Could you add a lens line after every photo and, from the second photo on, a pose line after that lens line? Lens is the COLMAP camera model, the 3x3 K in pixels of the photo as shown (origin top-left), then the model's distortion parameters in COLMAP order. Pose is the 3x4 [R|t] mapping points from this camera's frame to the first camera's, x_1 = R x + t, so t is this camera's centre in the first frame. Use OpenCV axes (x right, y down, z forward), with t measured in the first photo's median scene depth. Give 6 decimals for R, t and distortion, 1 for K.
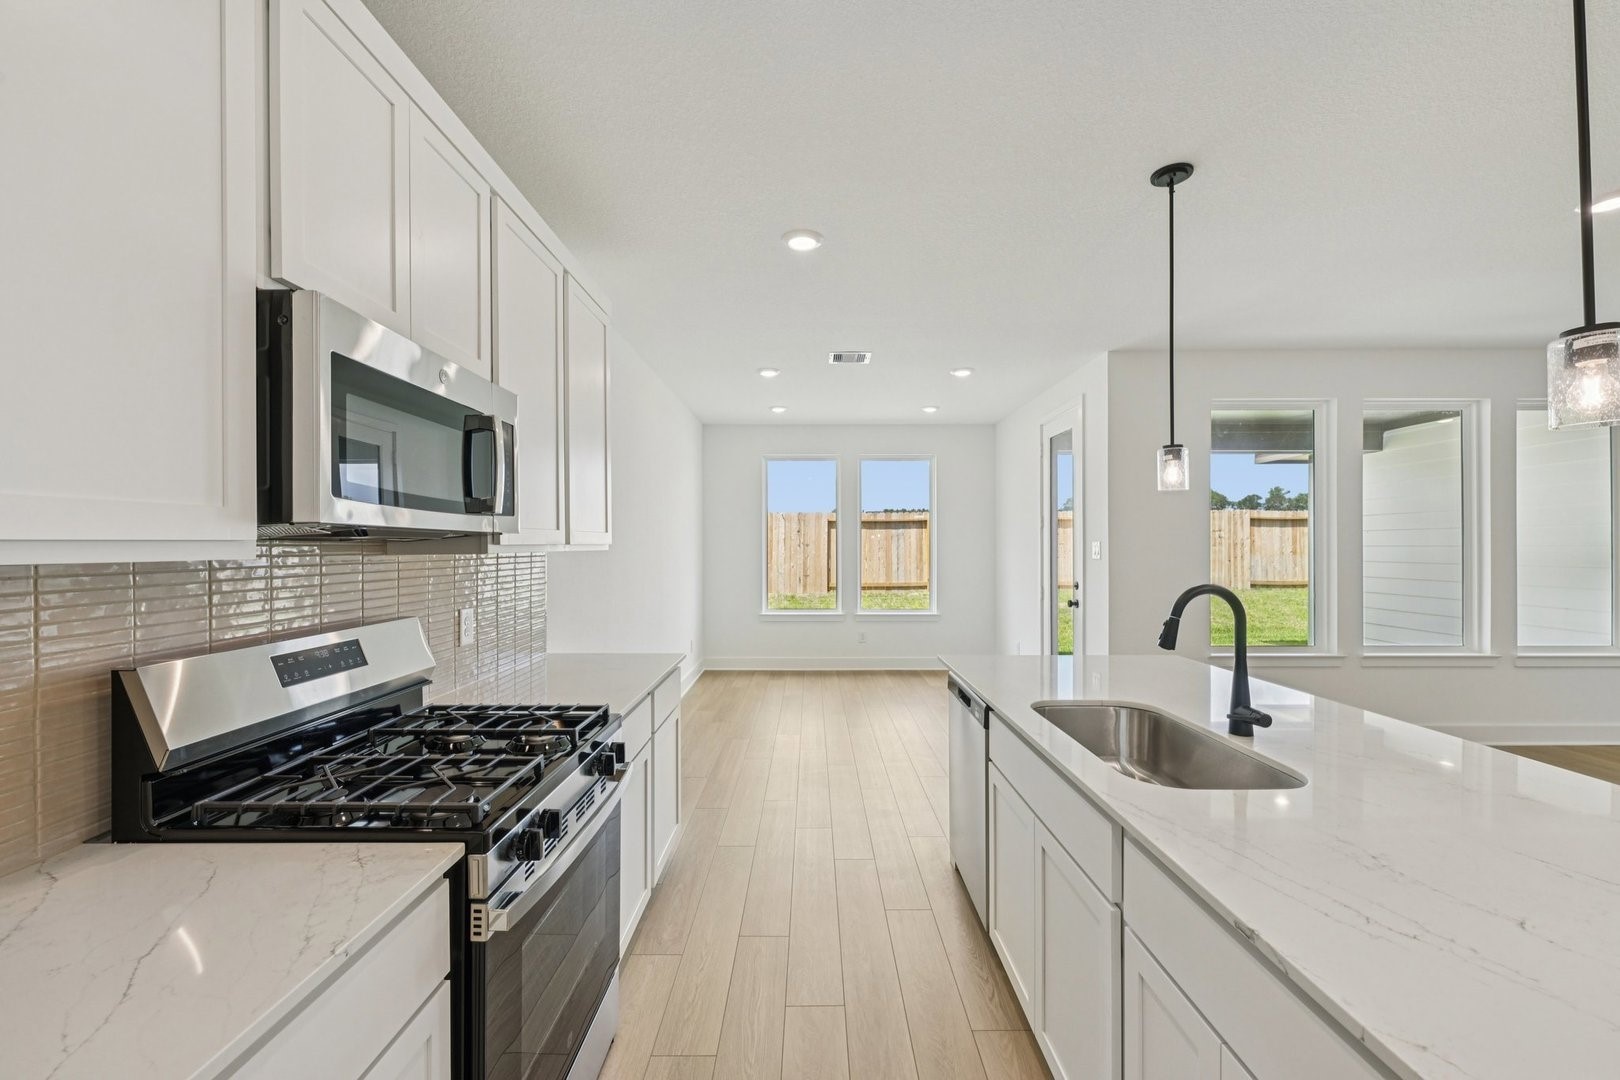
lens RADIAL K [[639.4, 0, 809.2], [0, 639.4, 538.2], [0, 0, 1]] dist [-0.002195, -0.000197]
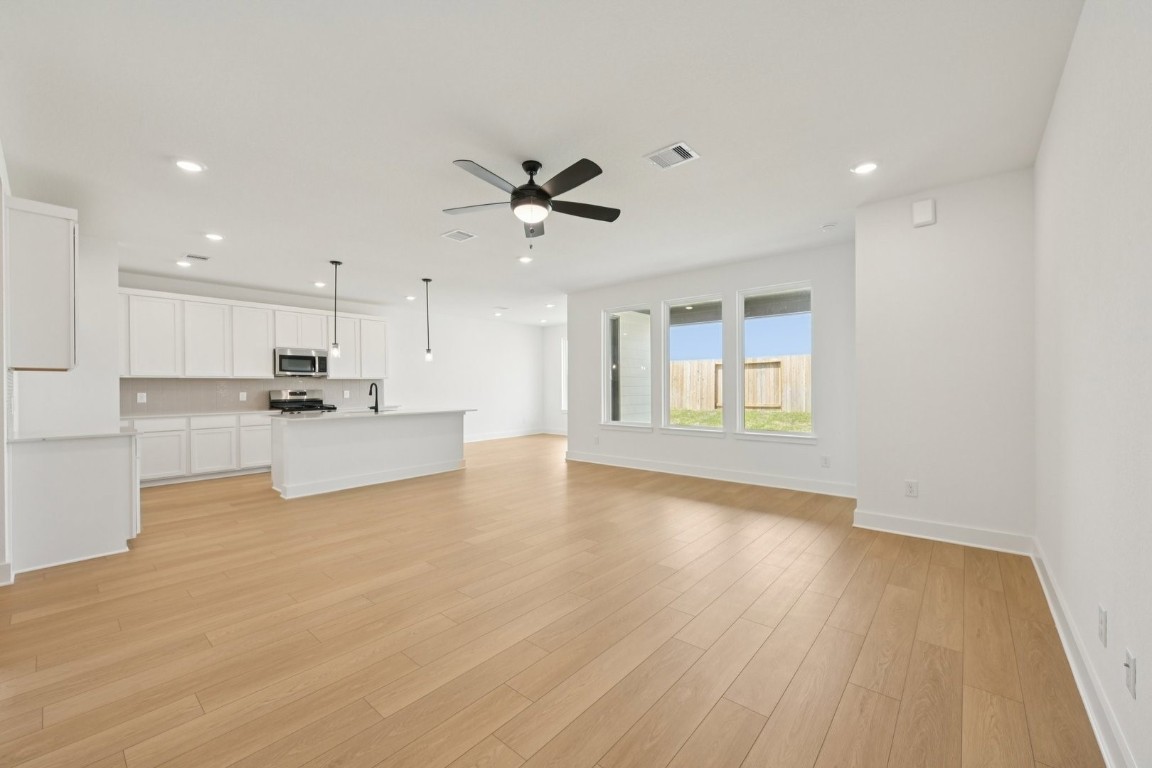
lens RADIAL K [[454.7, 0, 578.7], [0, 454.7, 387.5], [0, 0, 1]] dist [-0.002195, -0.000197]
pose [[0.758971, -0.000568, -0.651124, 1.134080], [0.013311, 0.999804, 0.014643, 0.020892], [0.650988, -0.019781, 0.758830, -0.185893]]
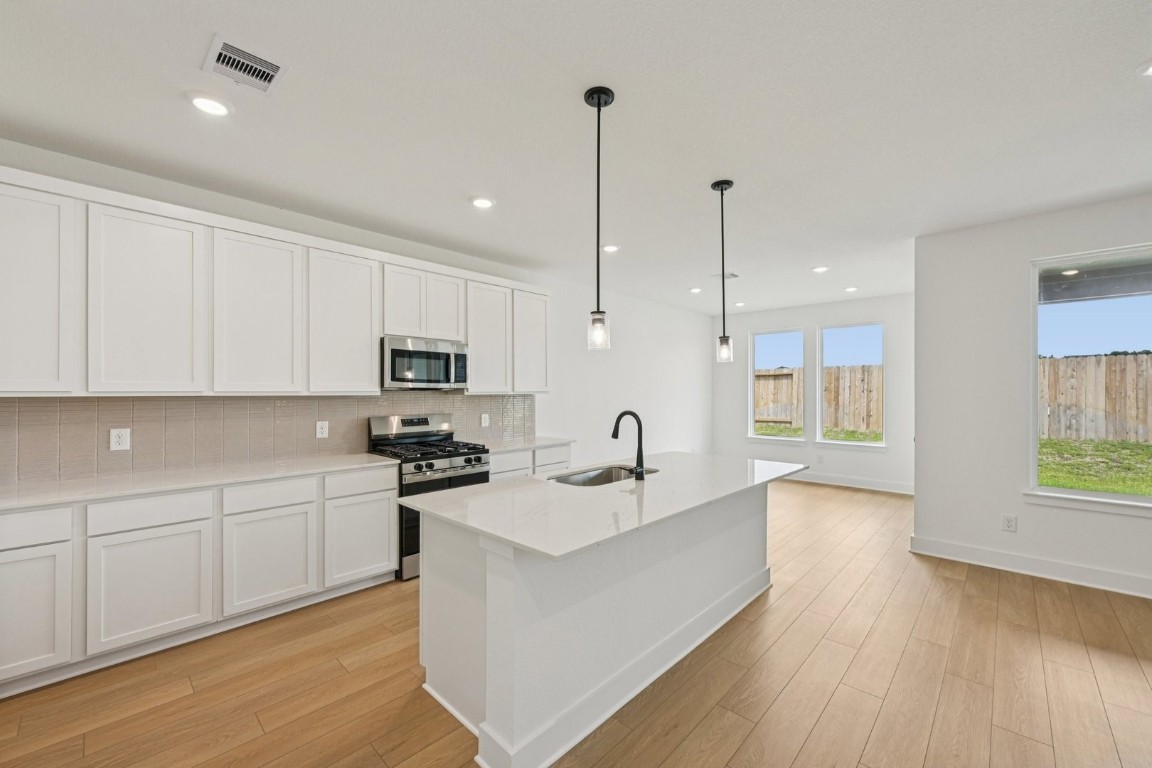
lens RADIAL K [[454.7, 0, 576.3], [0, 454.7, 390.3], [0, 0, 1]] dist [-0.002195, -0.000197]
pose [[0.724490, 0.001131, -0.689284, 0.424553], [0.006248, 0.999947, 0.008209, -0.003751], [0.689257, -0.010254, 0.724444, -0.073622]]
